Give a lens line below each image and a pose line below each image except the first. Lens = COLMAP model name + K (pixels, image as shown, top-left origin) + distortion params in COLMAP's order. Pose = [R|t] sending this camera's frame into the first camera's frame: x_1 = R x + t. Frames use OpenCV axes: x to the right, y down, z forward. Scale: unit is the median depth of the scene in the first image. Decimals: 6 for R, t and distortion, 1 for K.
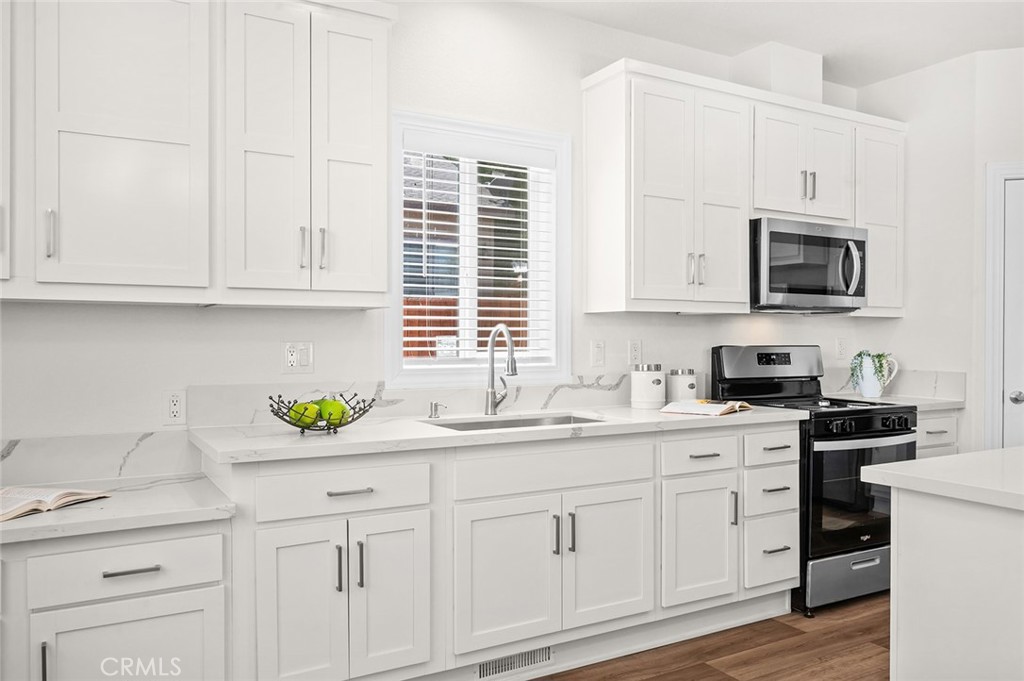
lens RADIAL K [[754.4, 0, 508.0], [0, 754.4, 344.1], [0, 0, 1]] dist [-0.009238, -0.015240]
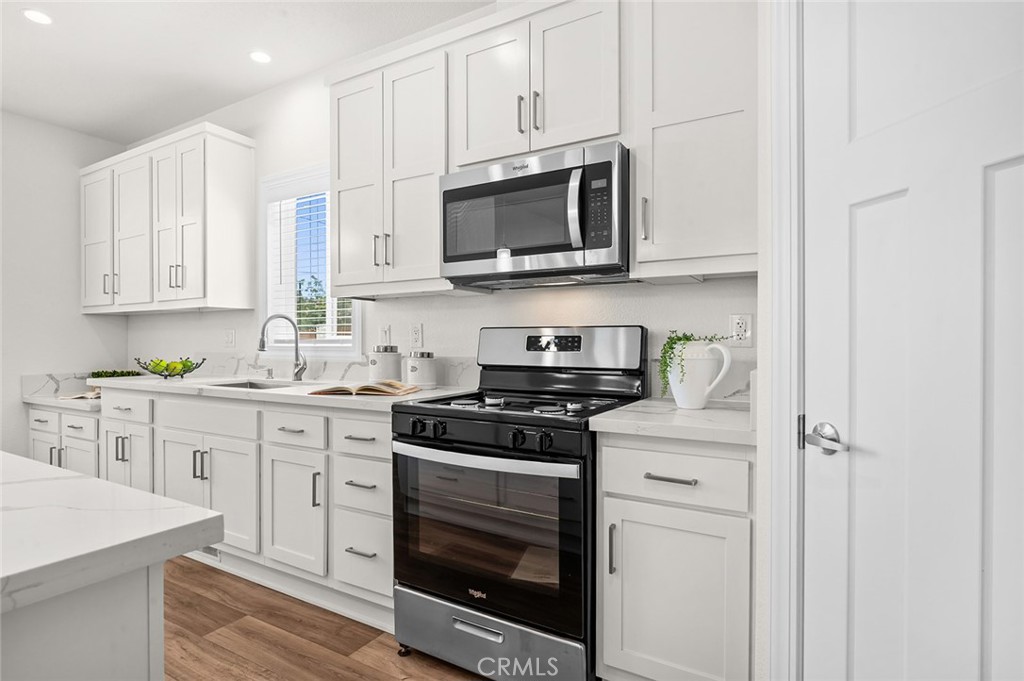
lens RADIAL K [[540.2, 0, 510.7], [0, 540.2, 339.8], [0, 0, 1]] dist [-0.002114, 0.000130]
pose [[0.497358, 0.000078, -0.867545, 0.998196], [-0.001937, 0.999998, -0.001020, 0.020097], [0.867543, 0.002188, 0.497357, 0.828910]]
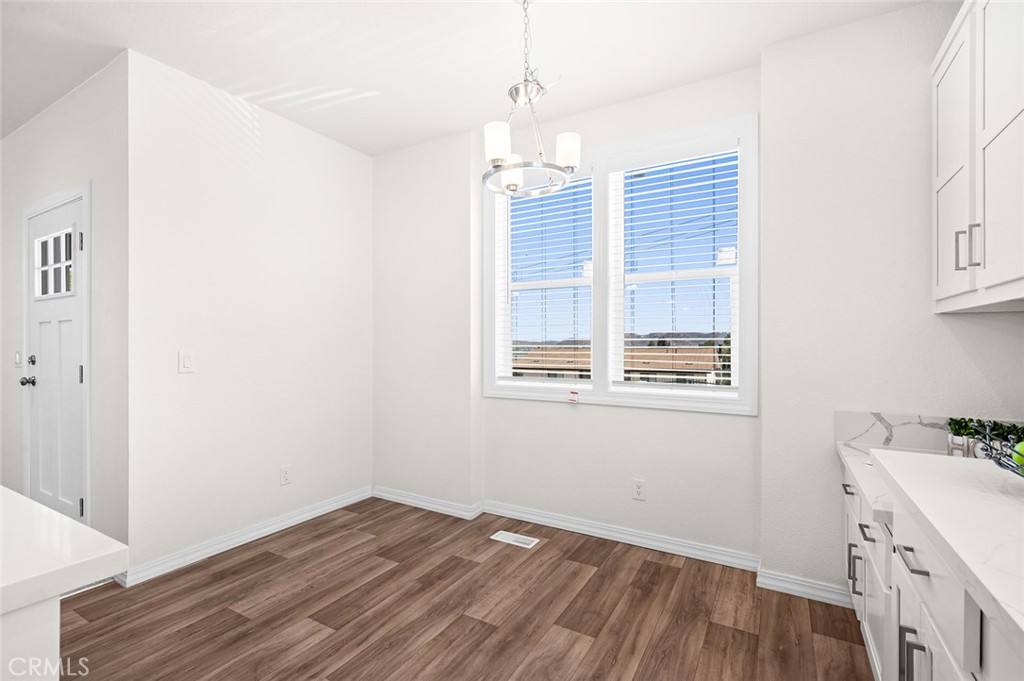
lens RADIAL K [[461.6, 0, 512.3], [0, 461.6, 344.2], [0, 0, 1]] dist [-0.004663, 0.001742]
pose [[-0.862877, -0.000132, -0.505415, 0.218391], [-0.002767, 0.999986, 0.004463, 0.000443], [0.505407, 0.005250, -0.862865, 0.833376]]
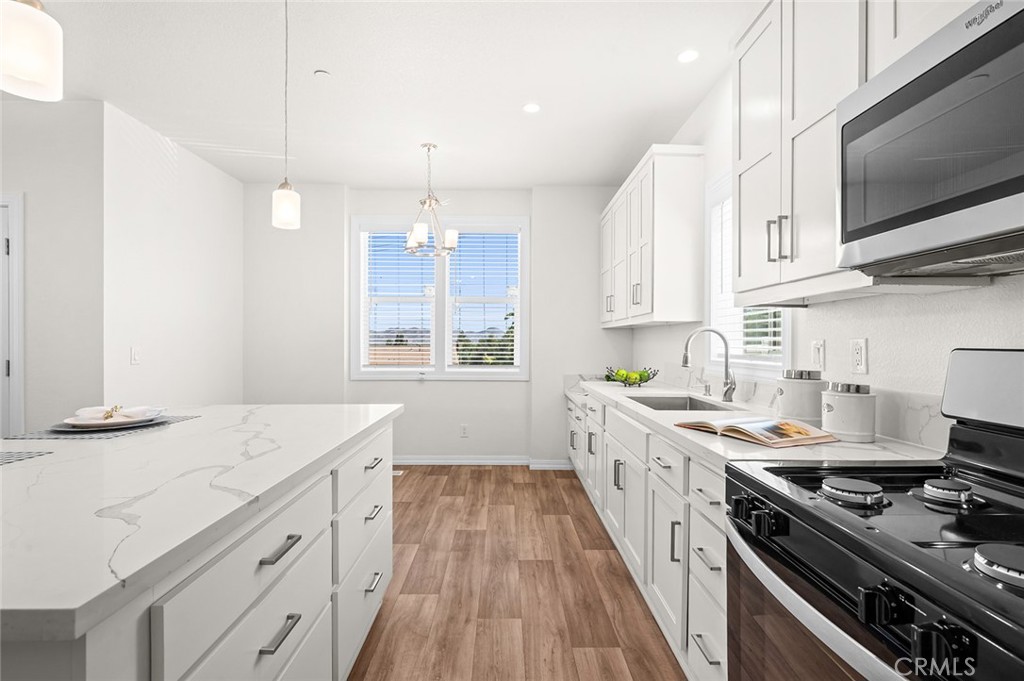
lens RADIAL K [[491.2, 0, 506.7], [0, 491.2, 342.0], [0, 0, 1]] dist [0.000428, 0.001019]
pose [[-0.486361, -0.000957, -0.873757, 0.822586], [-0.007324, 0.999969, 0.002982, -0.000928], [0.873727, 0.007850, -0.486353, 1.049305]]
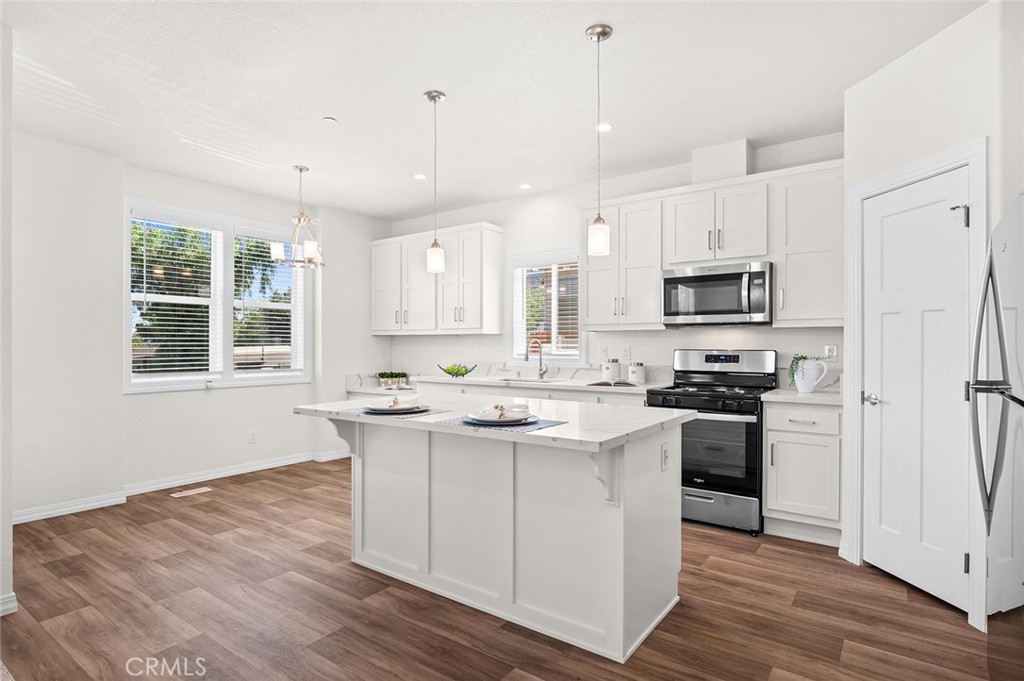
lens RADIAL K [[540.2, 0, 507.9], [0, 540.2, 344.8], [0, 0, 1]] dist [-0.002114, 0.000130]
pose [[0.414216, 0.000627, -0.910178, 1.374340], [-0.005639, 0.999982, -0.001877, -0.004129], [0.910161, 0.005910, 0.414213, 0.235718]]
